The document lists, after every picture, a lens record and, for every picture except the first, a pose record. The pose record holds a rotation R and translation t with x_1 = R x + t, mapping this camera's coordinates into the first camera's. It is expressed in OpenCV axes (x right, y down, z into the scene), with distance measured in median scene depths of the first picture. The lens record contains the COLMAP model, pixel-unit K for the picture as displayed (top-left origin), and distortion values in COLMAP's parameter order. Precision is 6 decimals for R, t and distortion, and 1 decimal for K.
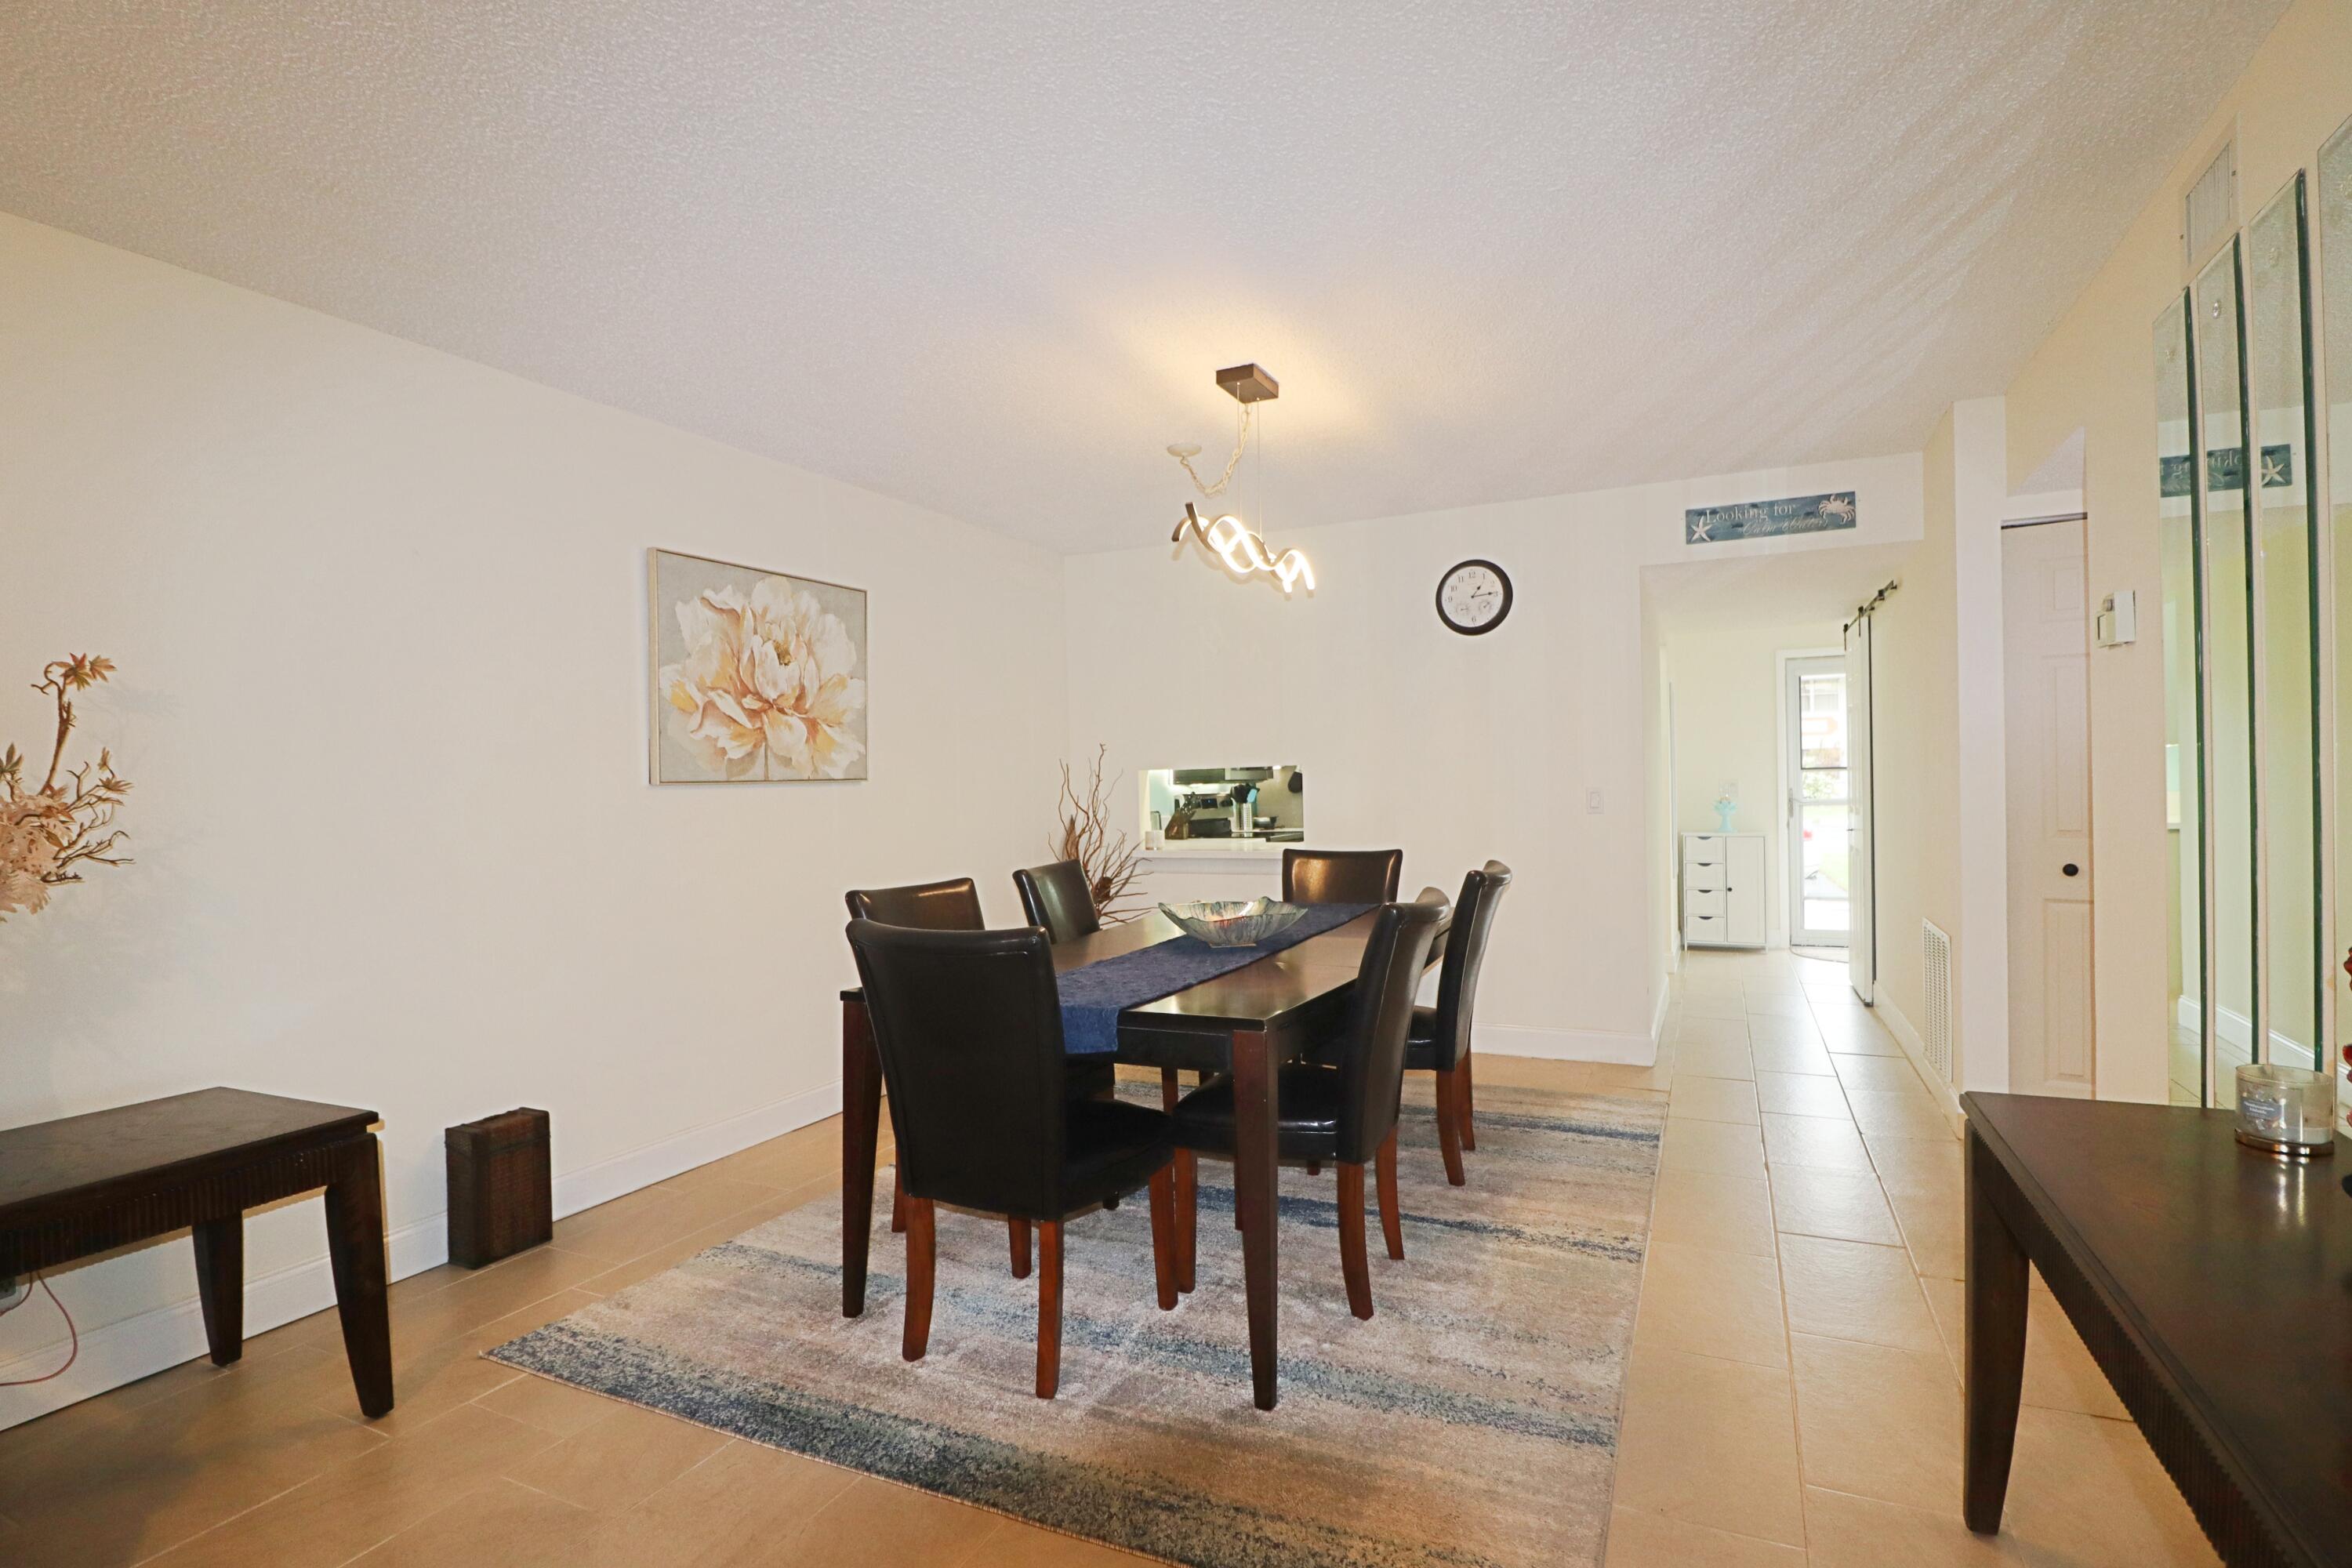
lens RADIAL K [[1093.0, 0, 1192.9], [0, 1093.0, 791.8], [0, 0, 1]] dist [-0.019960, -0.001320]
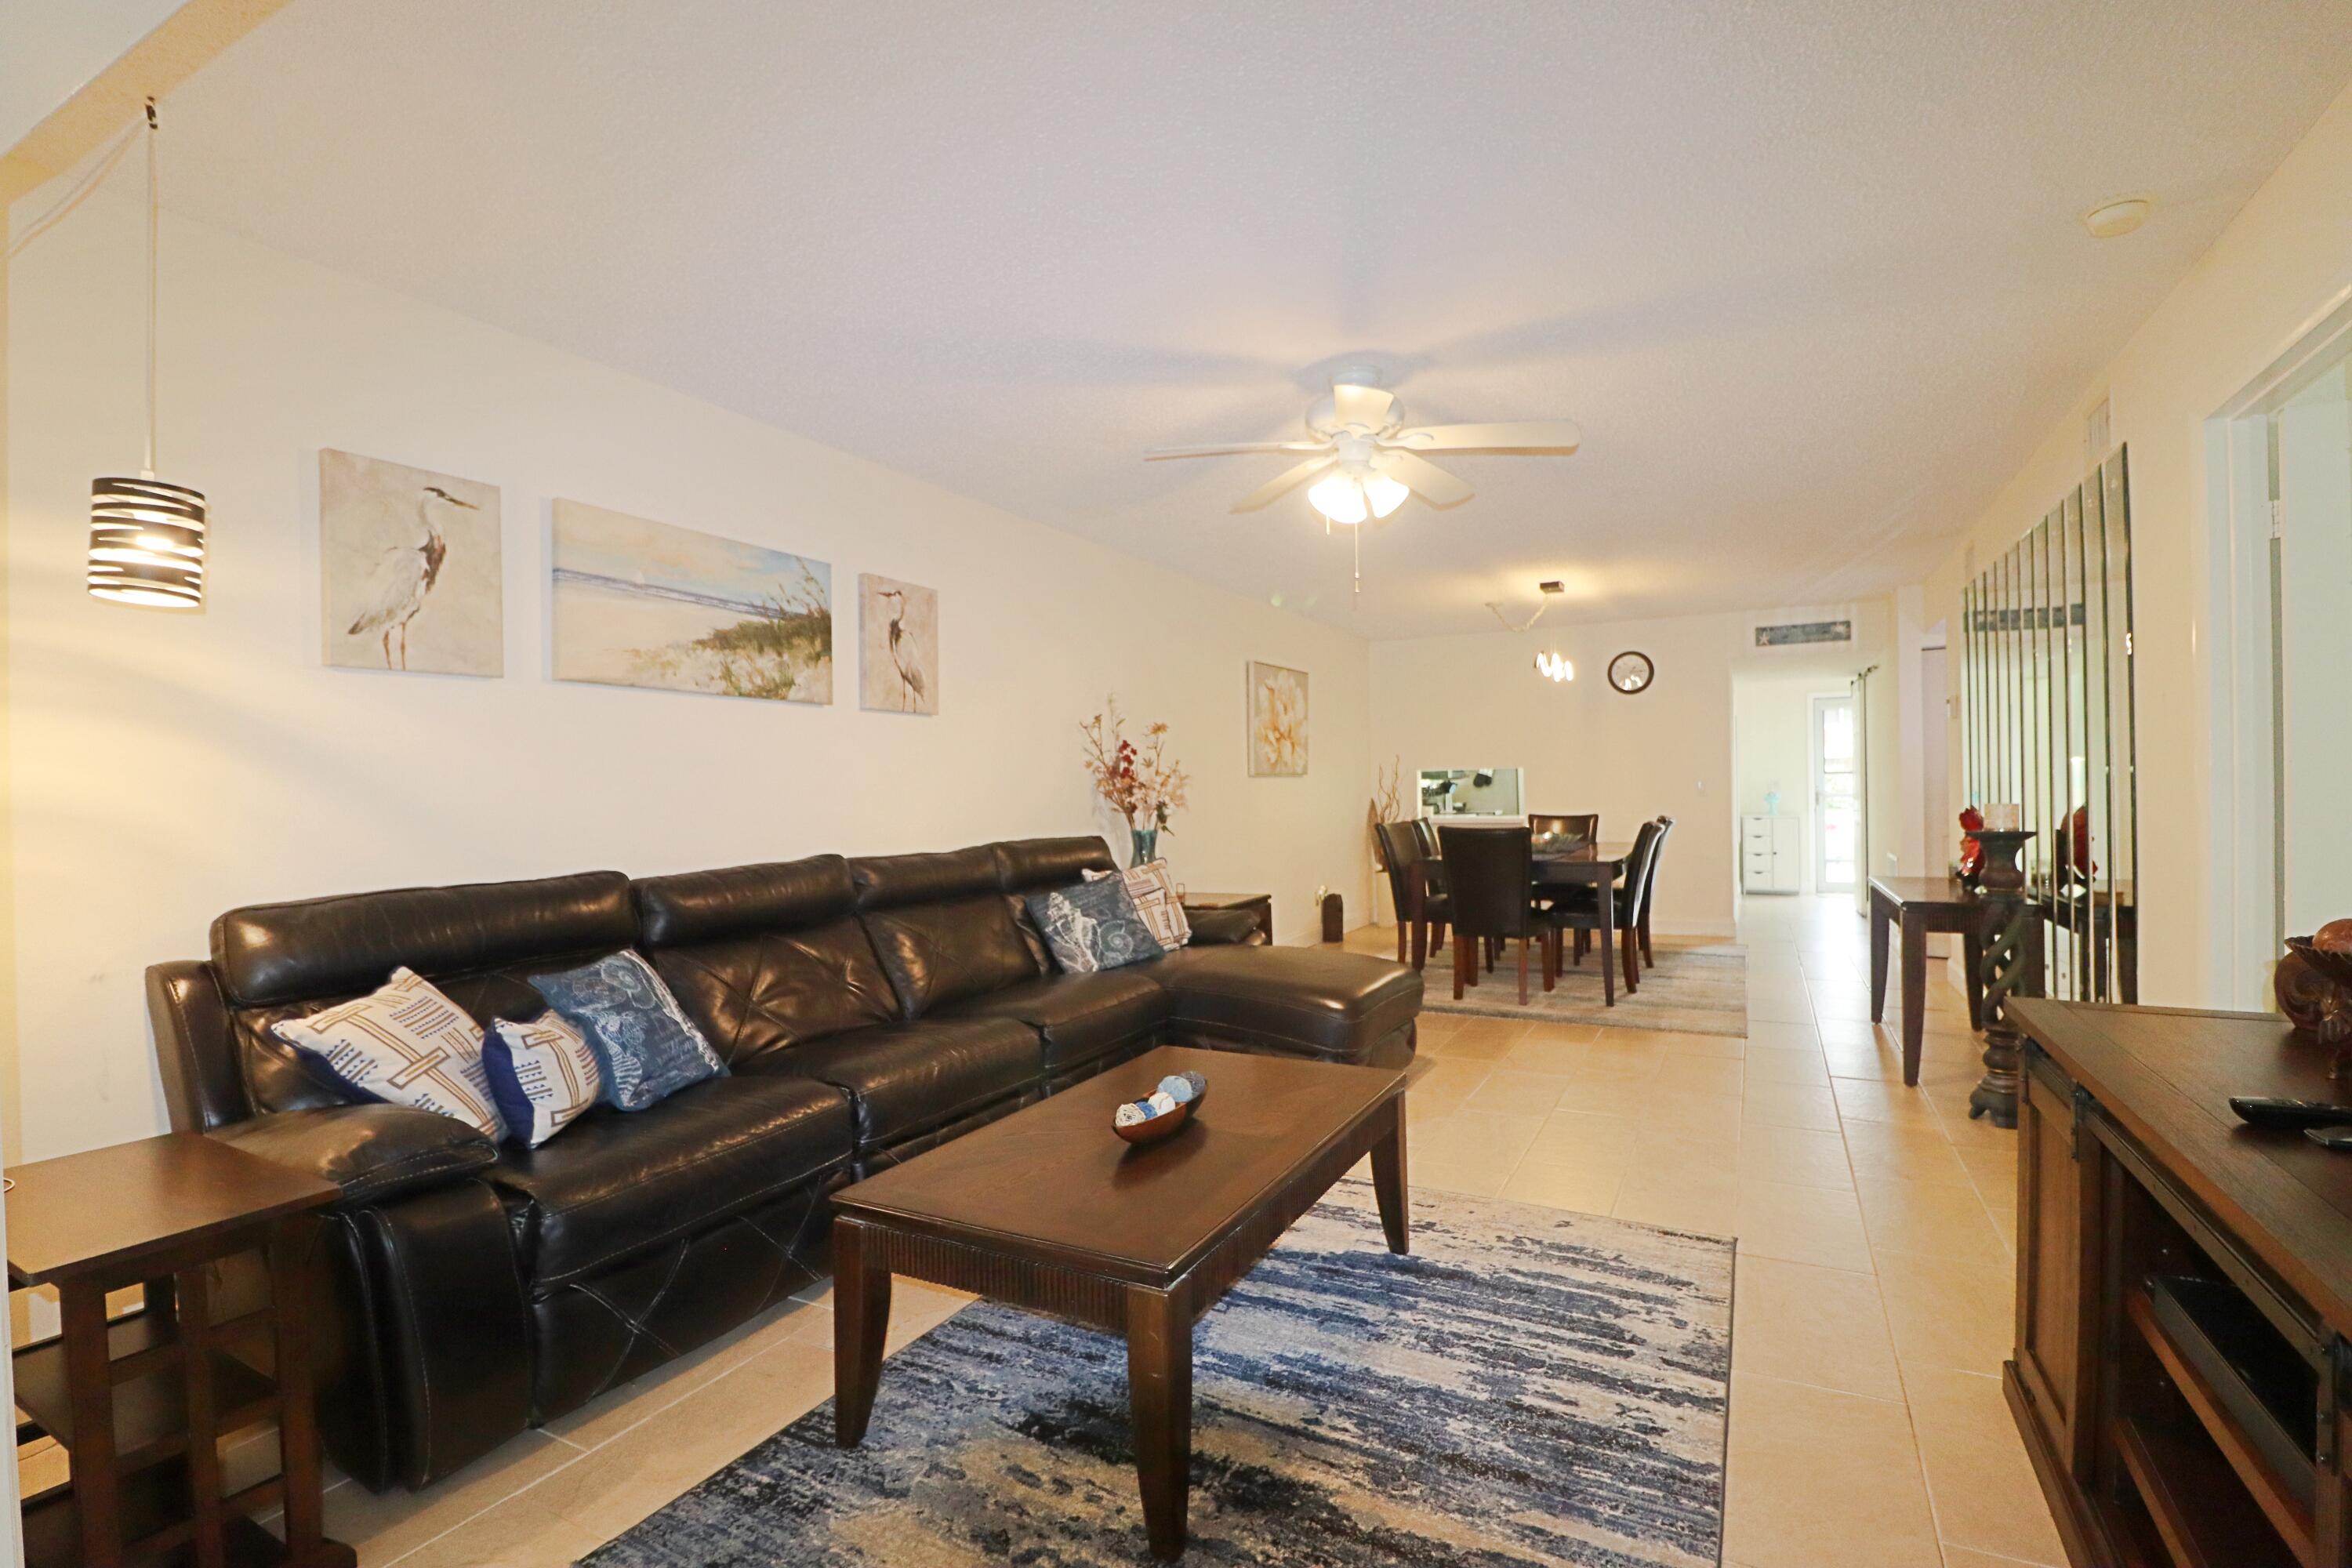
lens RADIAL K [[1093.0, 0, 1173.4], [0, 1093.0, 784.0], [0, 0, 1]] dist [-0.019960, -0.001320]
pose [[0.999333, 0.004863, -0.036196, -0.448822], [-0.005288, 0.999918, -0.011666, 0.027184], [0.036136, 0.011849, 0.999277, -0.839032]]
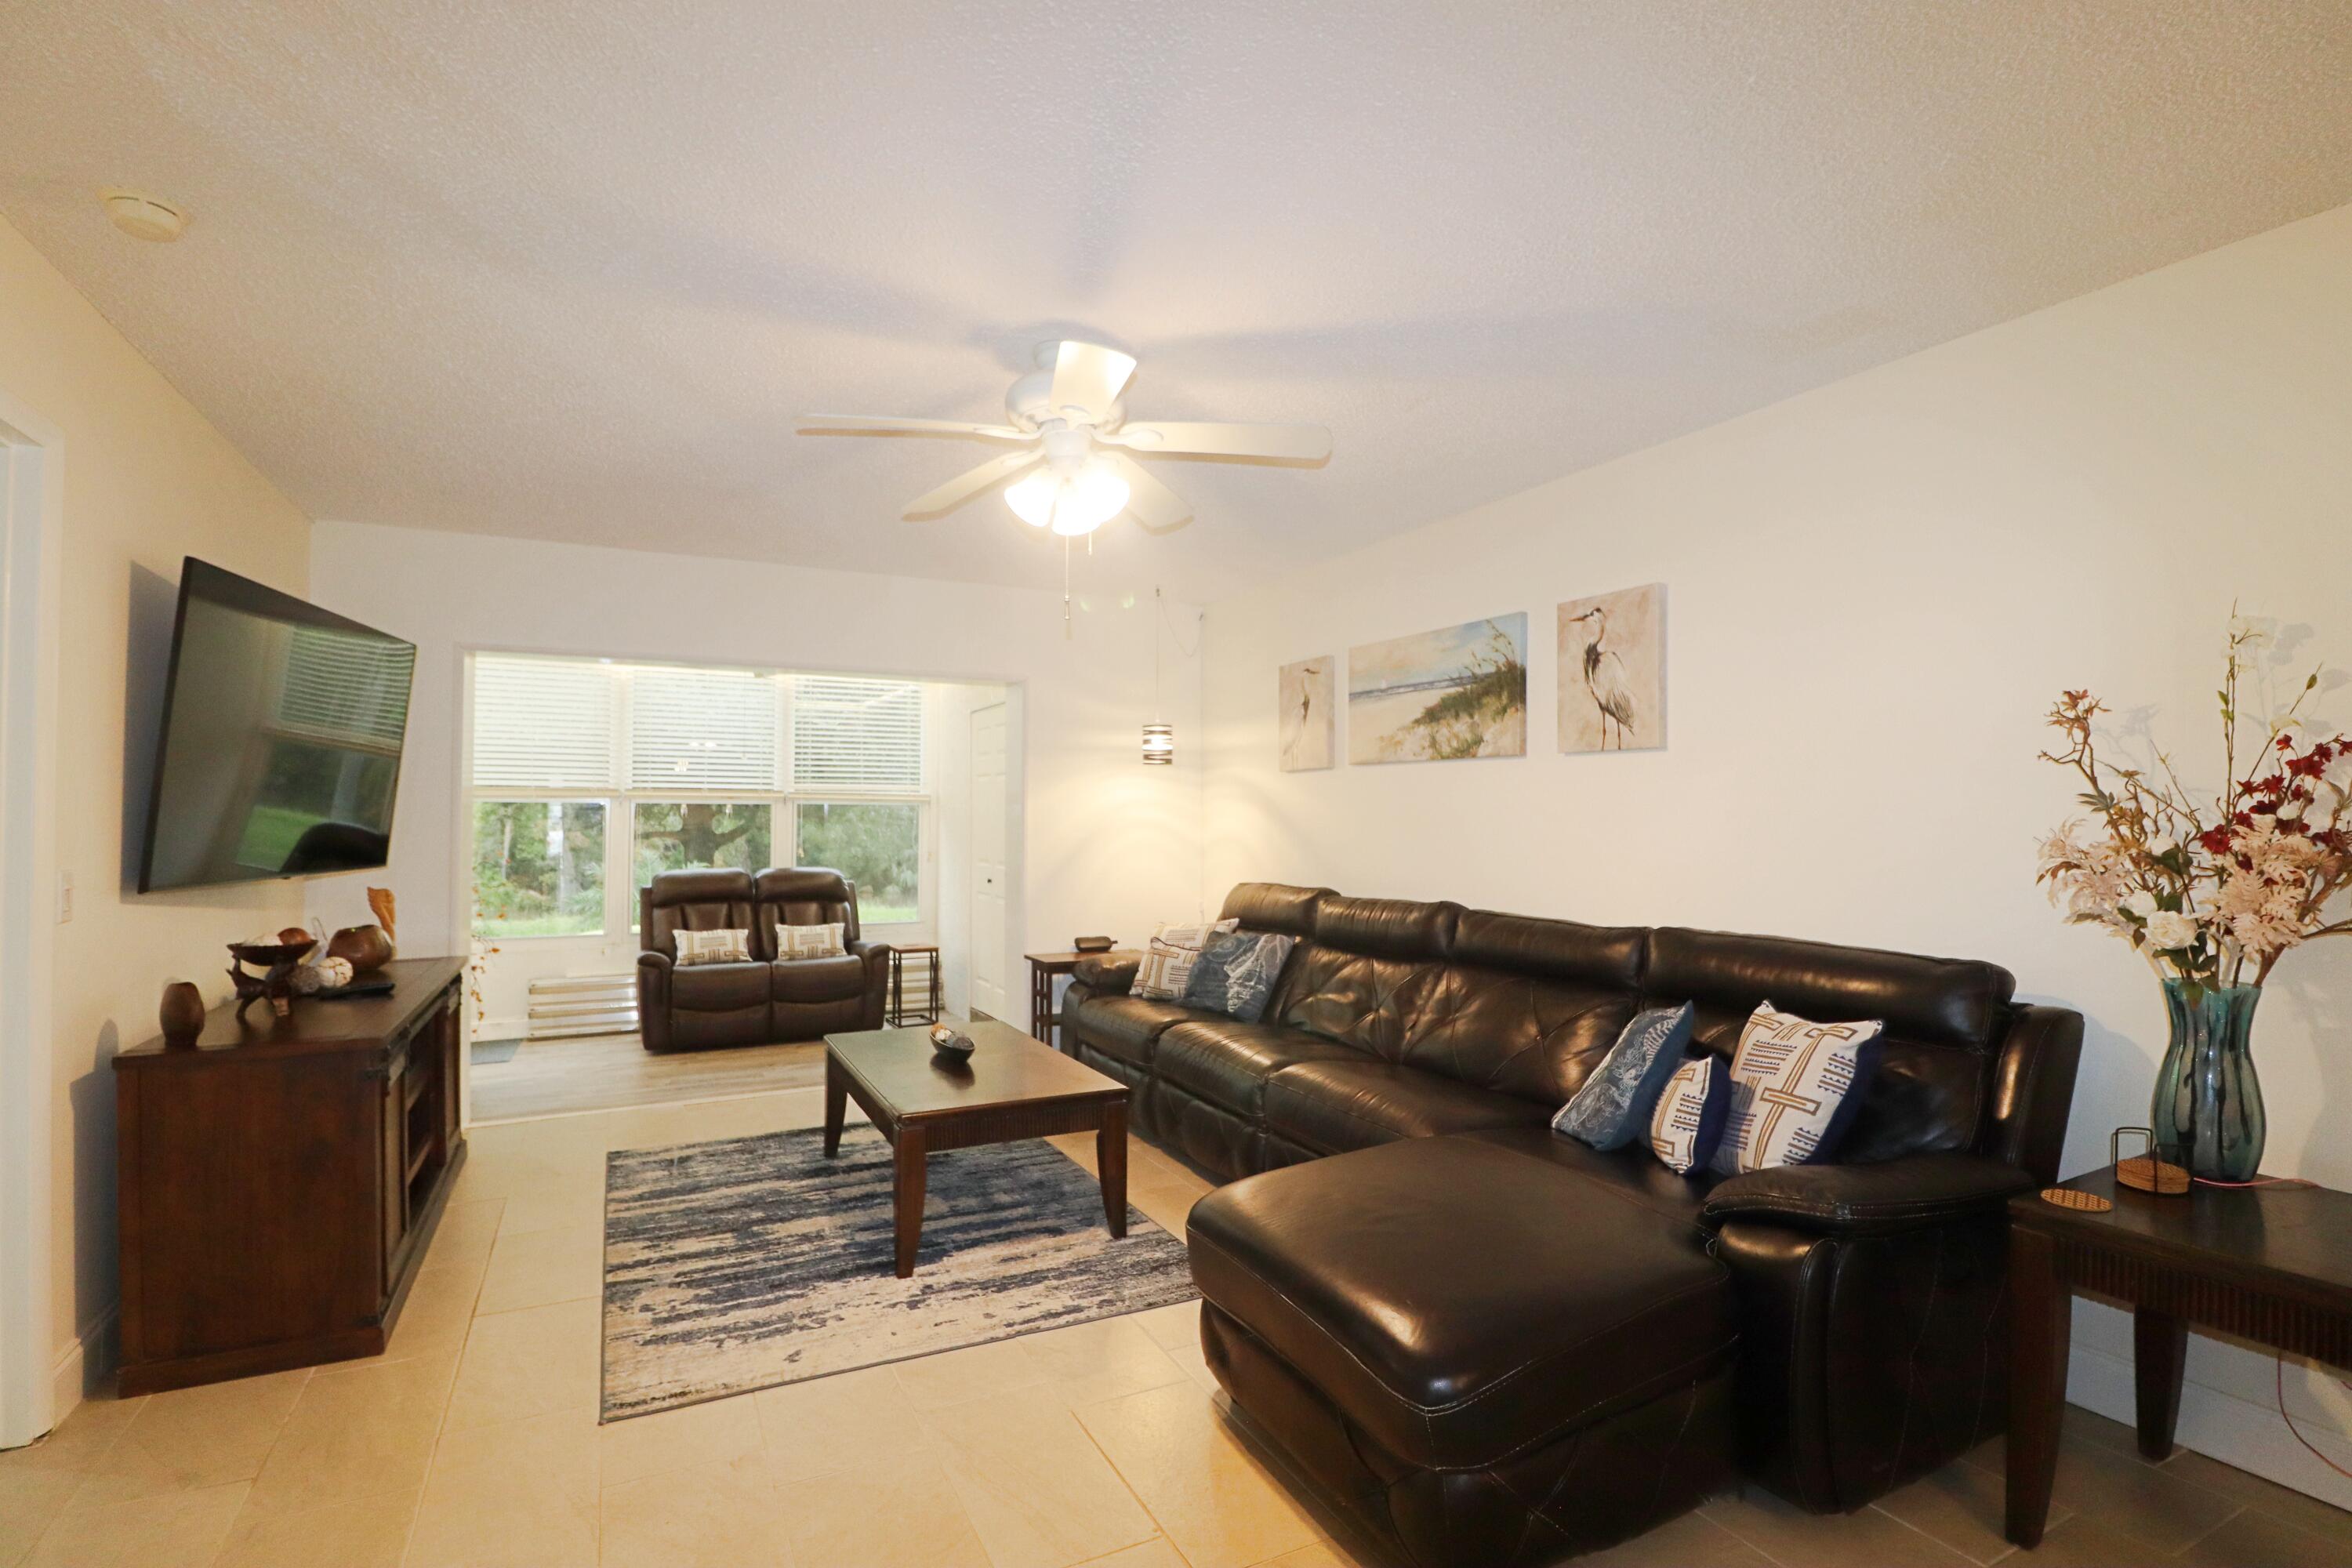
lens RADIAL K [[1093.0, 0, 1185.9], [0, 1093.0, 788.1], [0, 0, 1]] dist [-0.019960, -0.001320]
pose [[-0.593888, 0.003188, -0.804541, 0.108568], [0.008537, 0.999961, -0.002339, -0.020276], [0.804502, -0.008257, -0.593892, 0.348812]]
